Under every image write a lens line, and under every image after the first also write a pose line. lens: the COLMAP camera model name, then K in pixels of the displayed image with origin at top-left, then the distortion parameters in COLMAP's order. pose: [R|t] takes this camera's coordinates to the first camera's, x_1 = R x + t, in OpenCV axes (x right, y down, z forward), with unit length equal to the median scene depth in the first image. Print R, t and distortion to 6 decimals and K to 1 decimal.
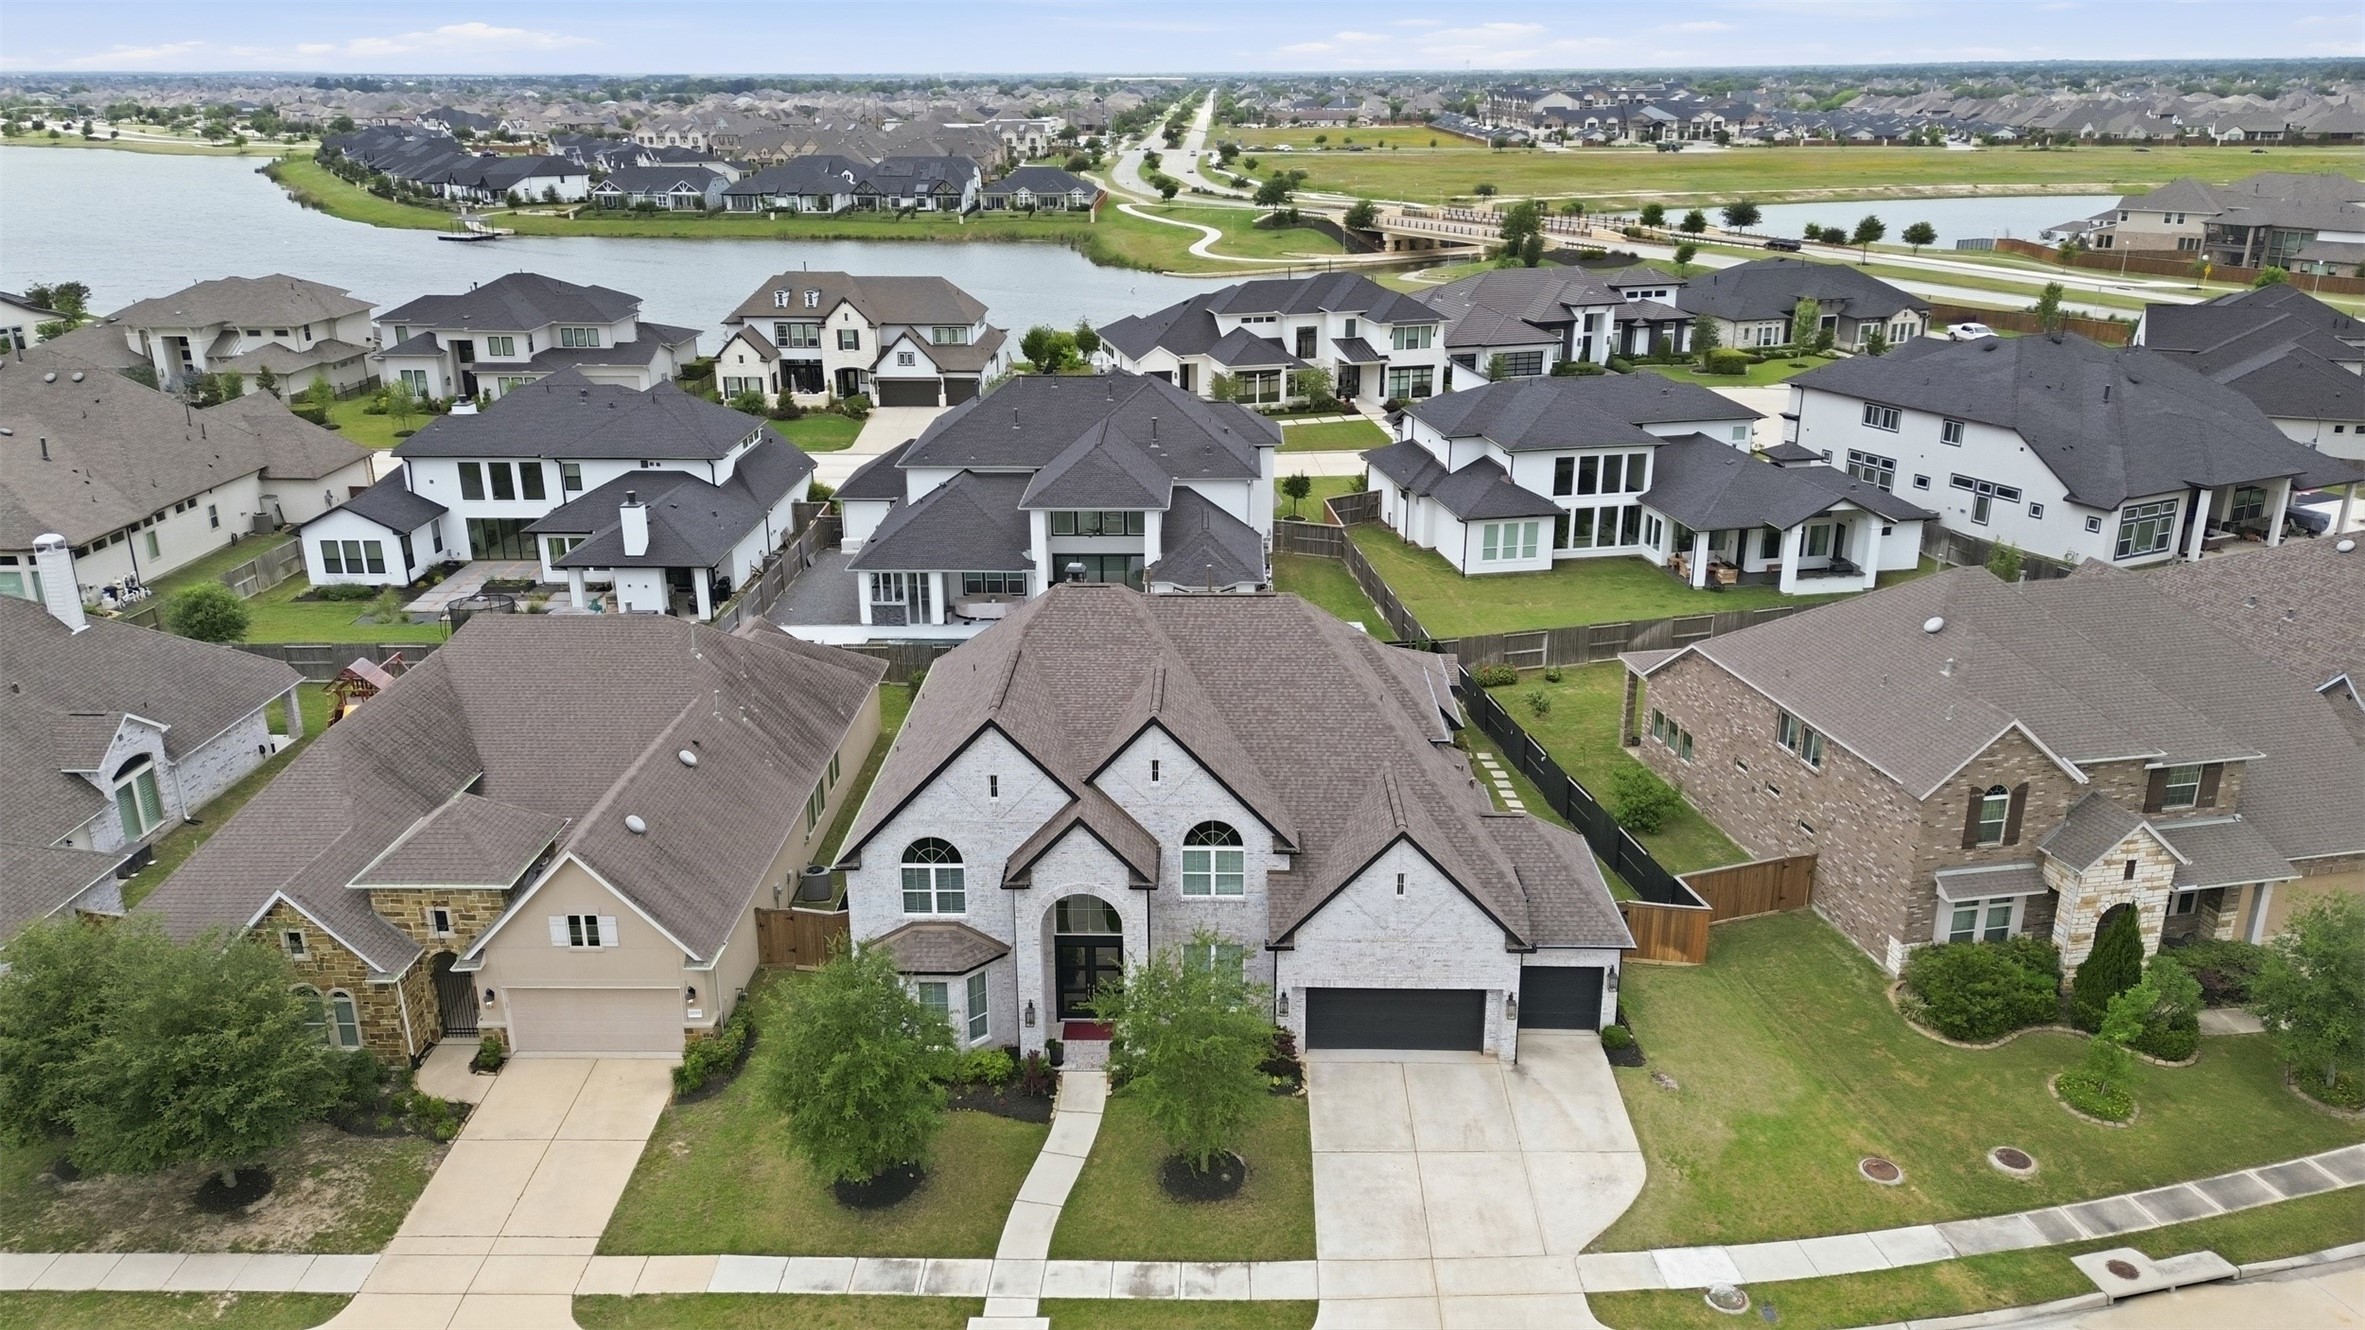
lens RADIAL K [[1662.0, 0, 1182.5], [0, 1662.0, 665.0], [0, 0, 1]] dist [0.085090, -0.088037]
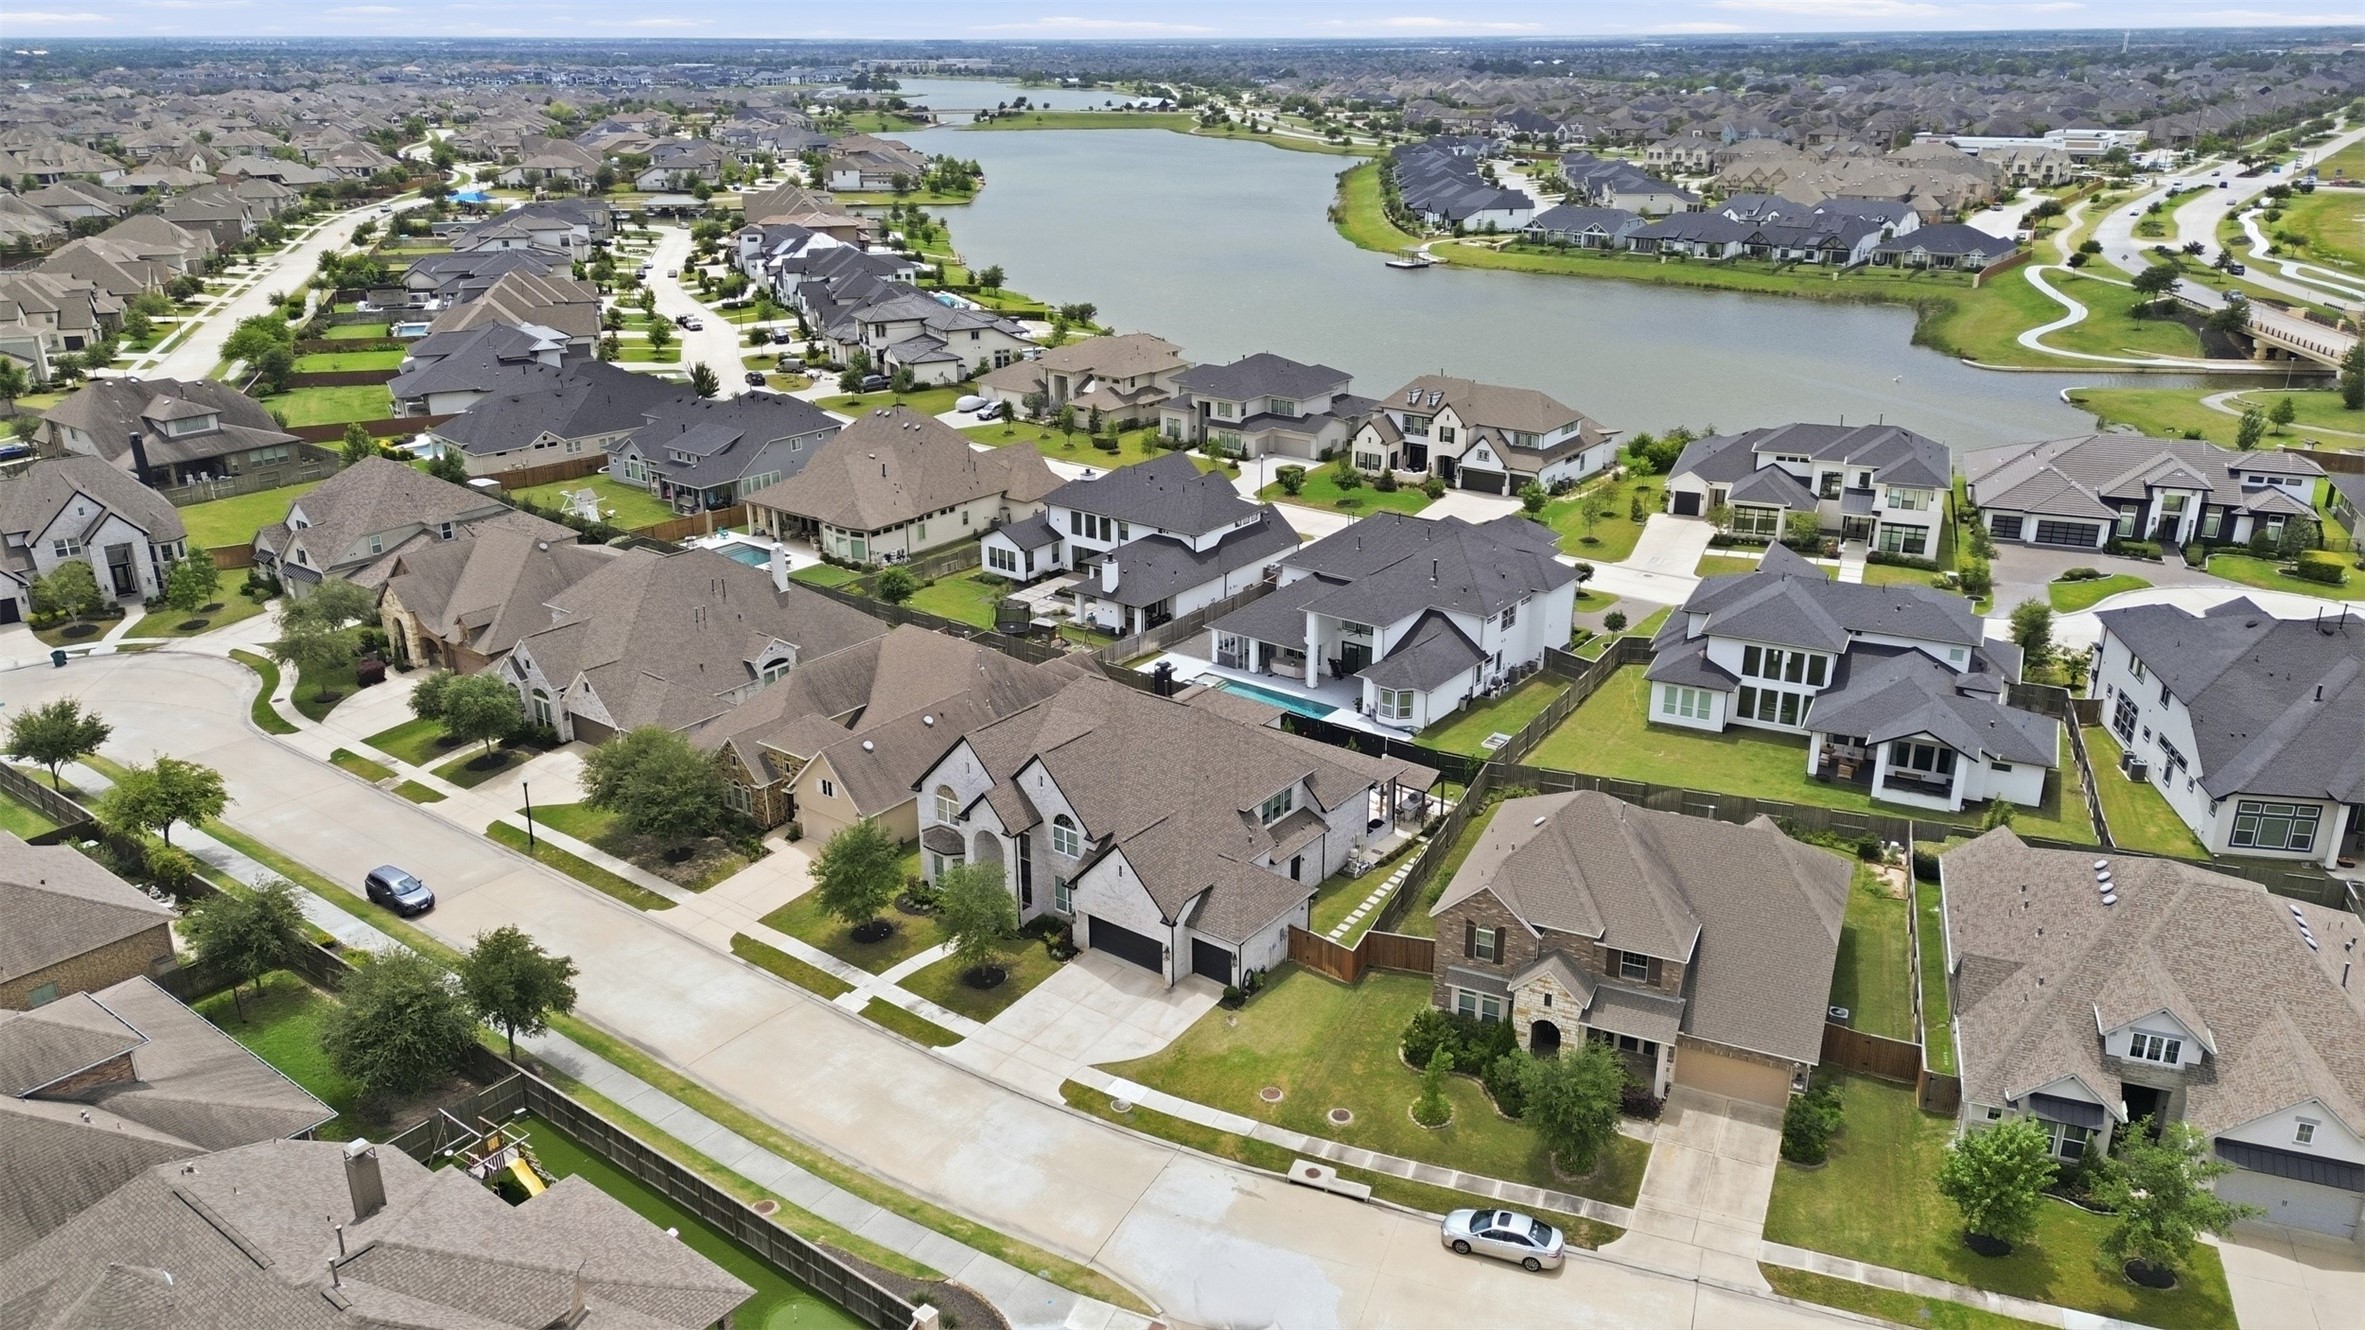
lens RADIAL K [[1662.0, 0, 1182.5], [0, 1662.0, 665.0], [0, 0, 1]] dist [0.085090, -0.088037]
pose [[0.806501, 0.208703, -0.553171, 0.973244], [-0.196683, 0.977043, 0.081868, -0.218253], [0.557558, 0.042773, 0.829035, -0.437091]]
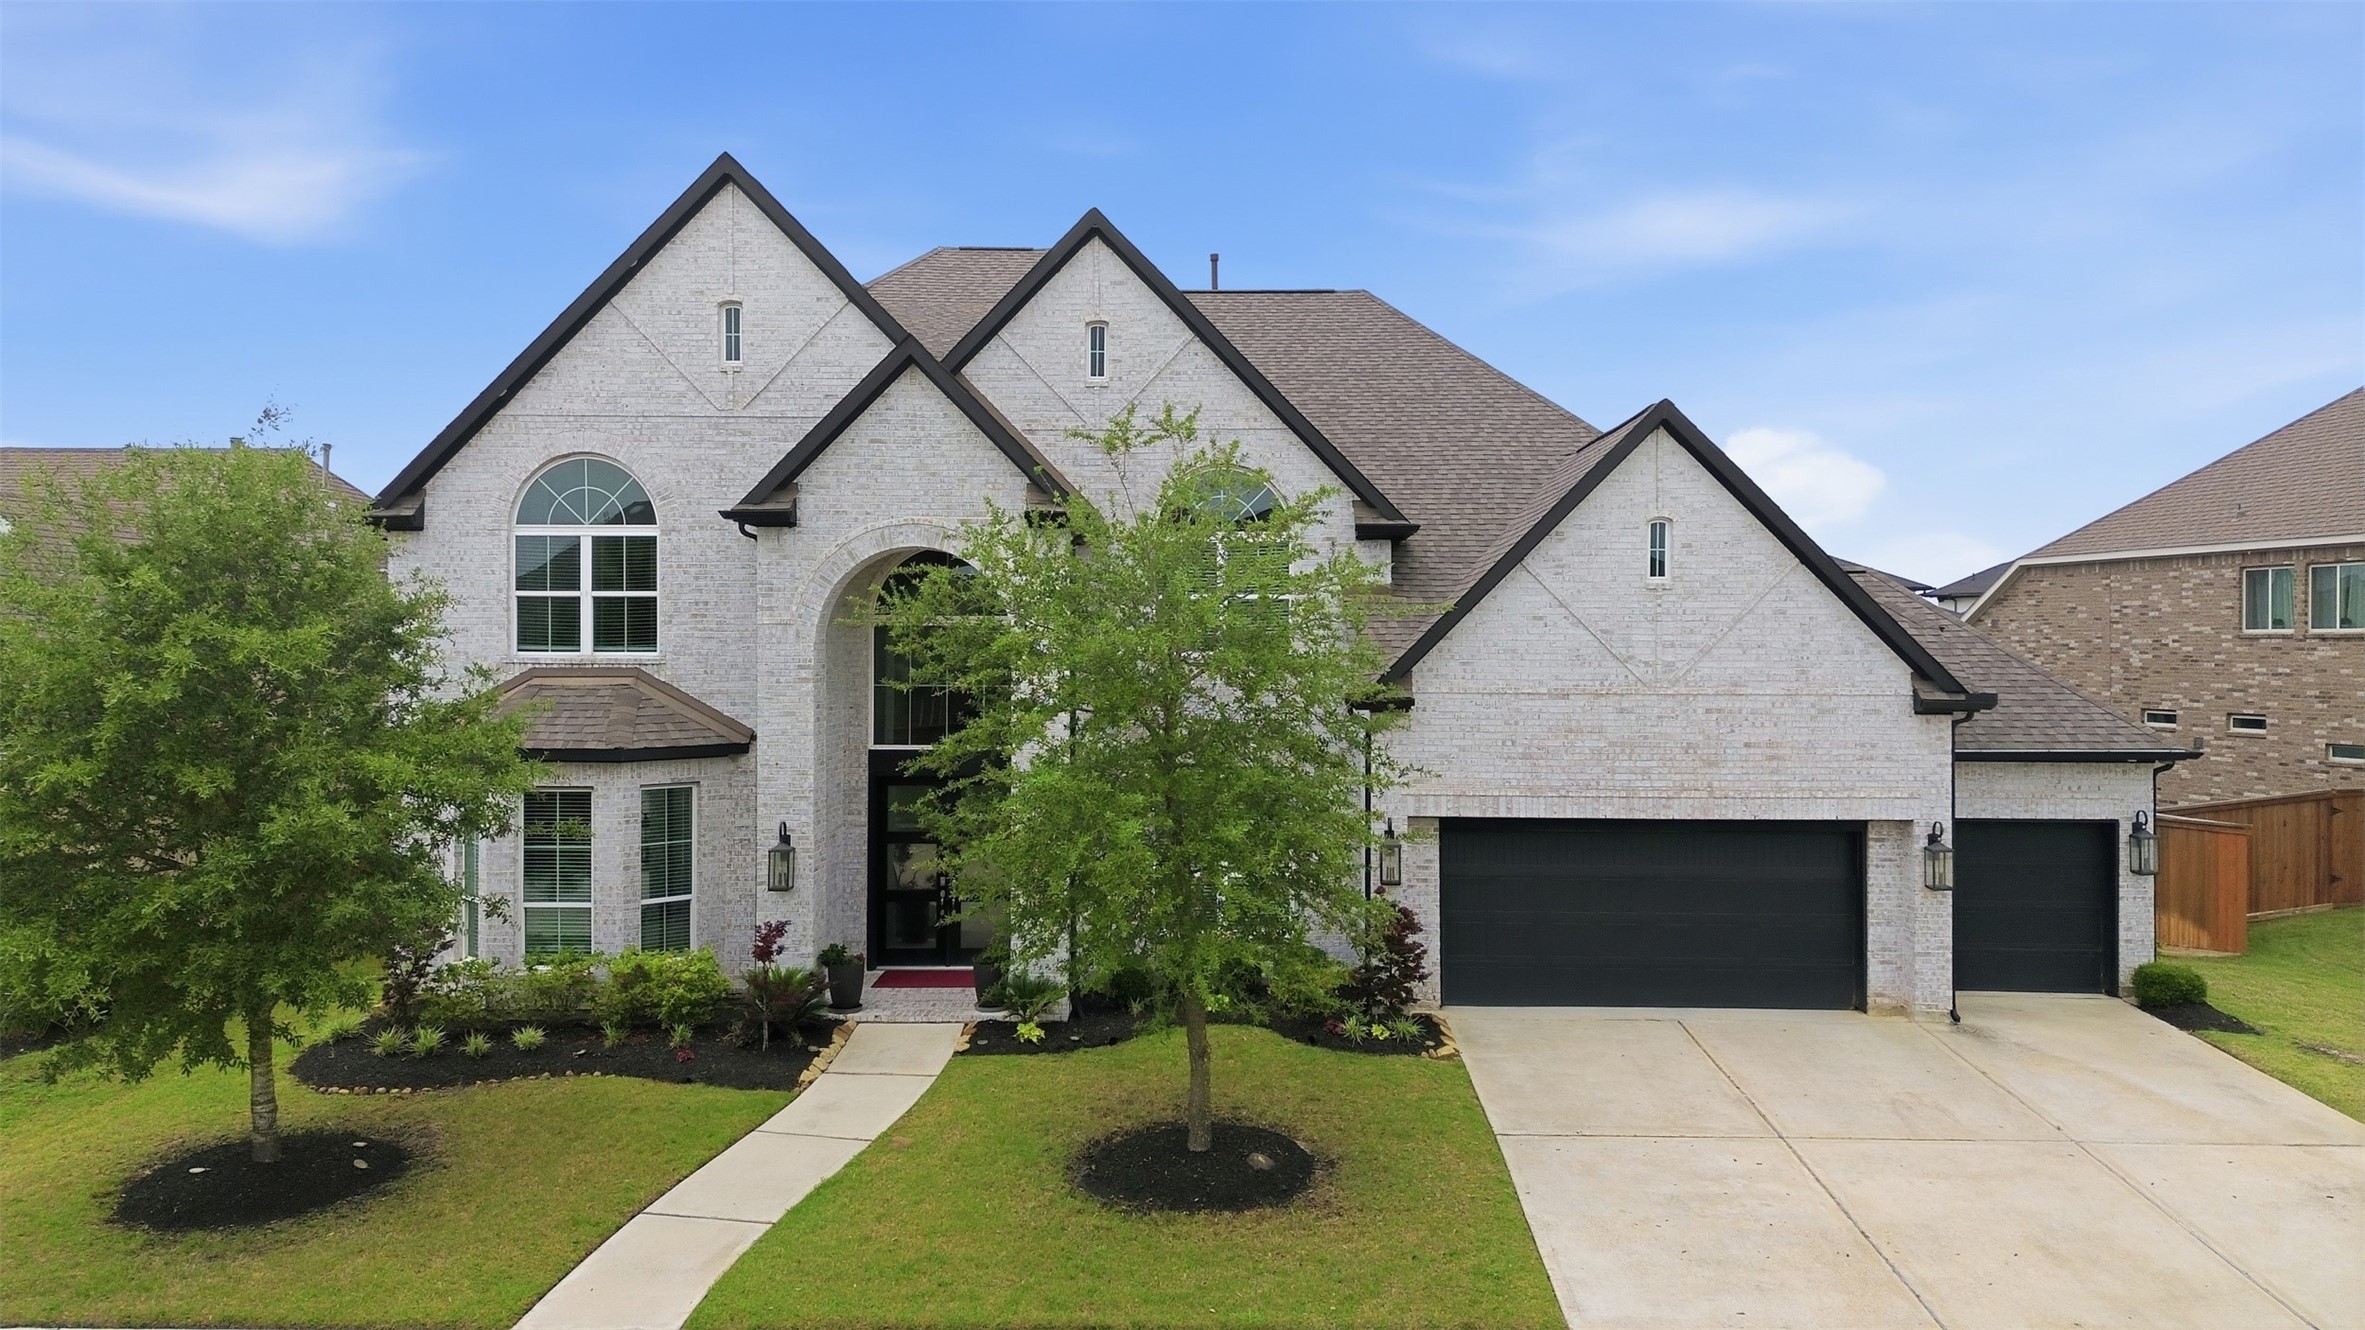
lens RADIAL K [[1673.6, 0, 1182.5], [0, 1673.6, 665.0], [0, 0, 1]] dist [0.040445, -0.000580]
pose [[0.999973, 0.007019, -0.002385, 0.007487], [-0.007413, 0.949038, -0.315074, 0.244578], [0.000052, 0.315083, 0.949064, 0.490669]]
